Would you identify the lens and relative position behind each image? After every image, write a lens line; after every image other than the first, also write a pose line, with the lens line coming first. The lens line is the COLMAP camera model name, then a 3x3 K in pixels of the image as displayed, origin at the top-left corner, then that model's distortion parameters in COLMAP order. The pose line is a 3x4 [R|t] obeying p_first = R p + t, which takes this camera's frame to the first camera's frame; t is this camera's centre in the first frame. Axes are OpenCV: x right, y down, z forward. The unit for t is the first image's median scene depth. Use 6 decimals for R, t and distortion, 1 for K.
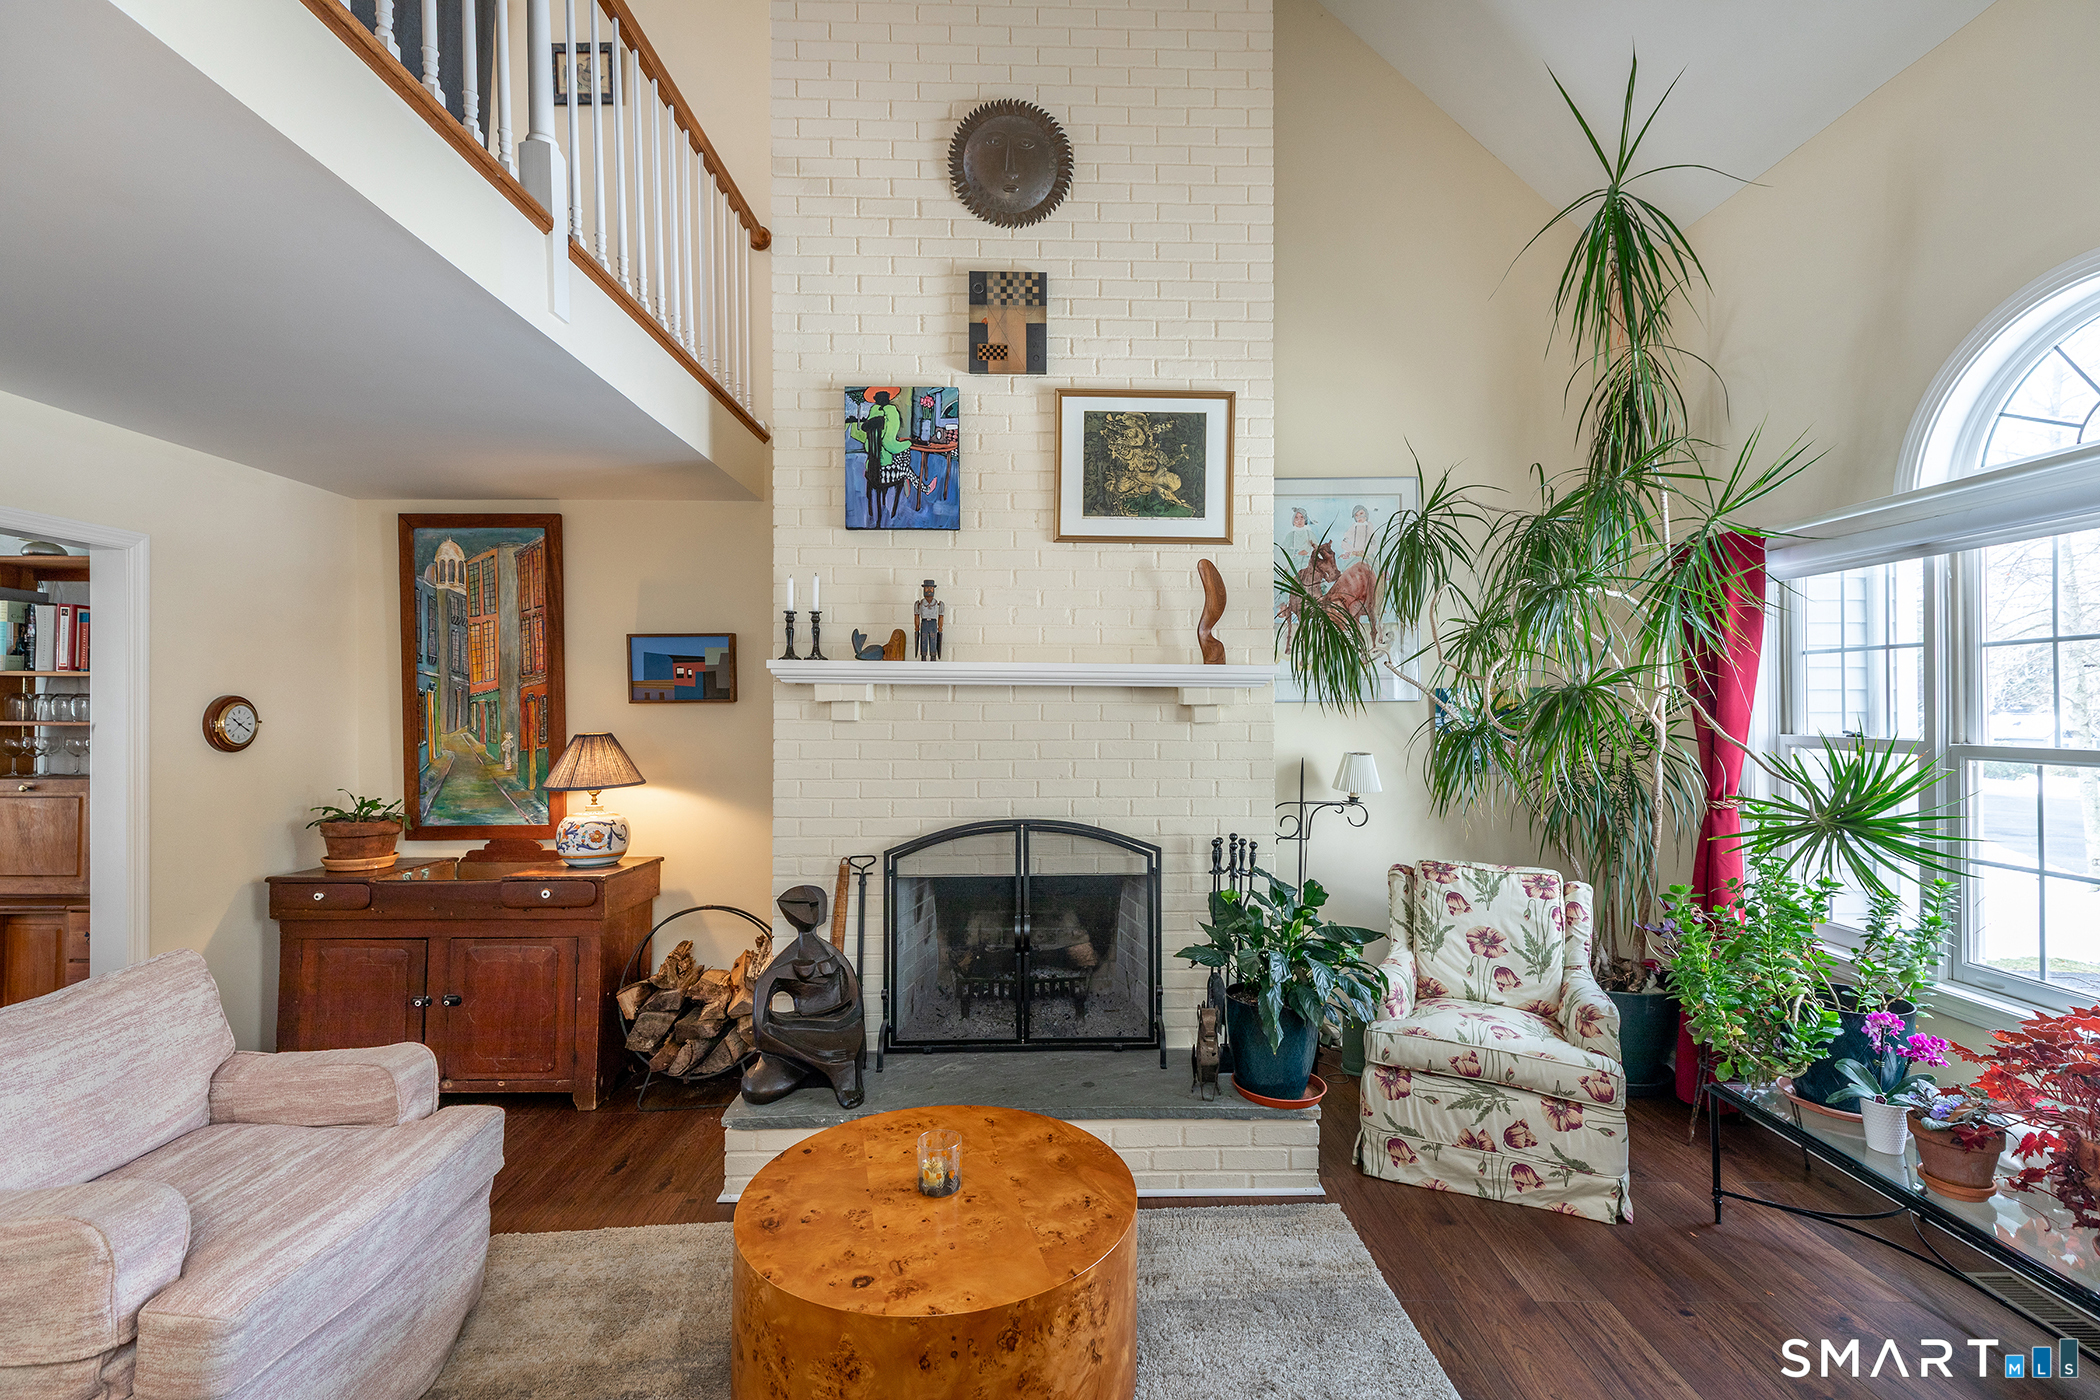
lens RADIAL K [[961.1, 0, 1062.8], [0, 961.1, 696.3], [0, 0, 1]] dist [0.016208, -0.007381]
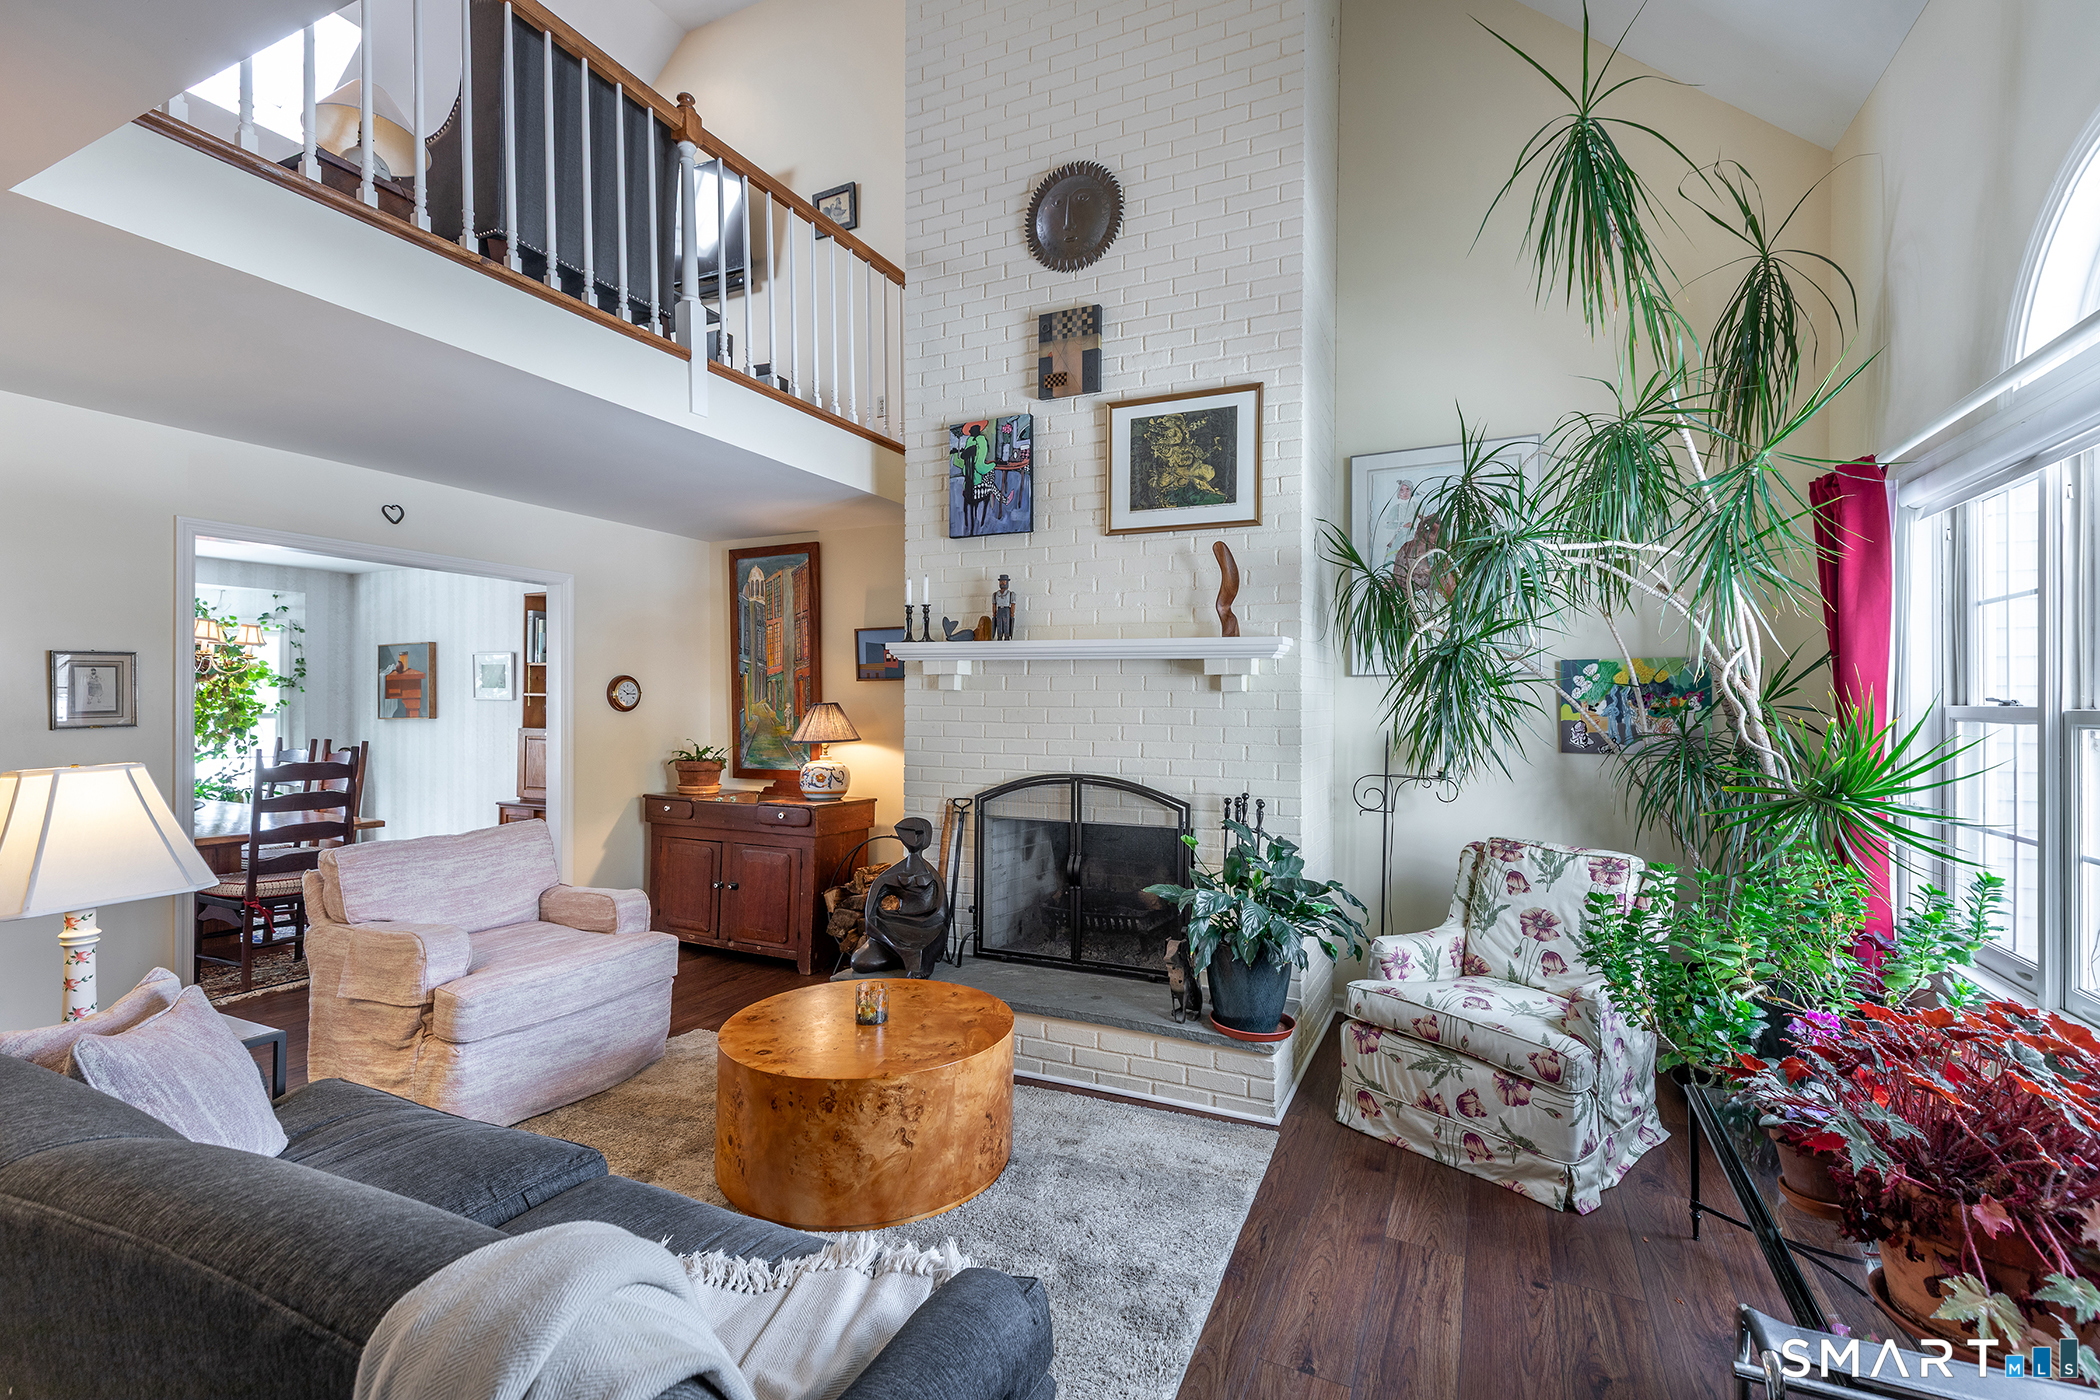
lens RADIAL K [[961.1, 0, 1061.6], [0, 961.1, 702.7], [0, 0, 1]] dist [0.016208, -0.007381]
pose [[0.891212, 0.003575, -0.453572, 0.472741], [-0.000891, 0.999981, 0.006131, 0.033473], [0.453586, -0.005059, 0.891198, -0.057456]]
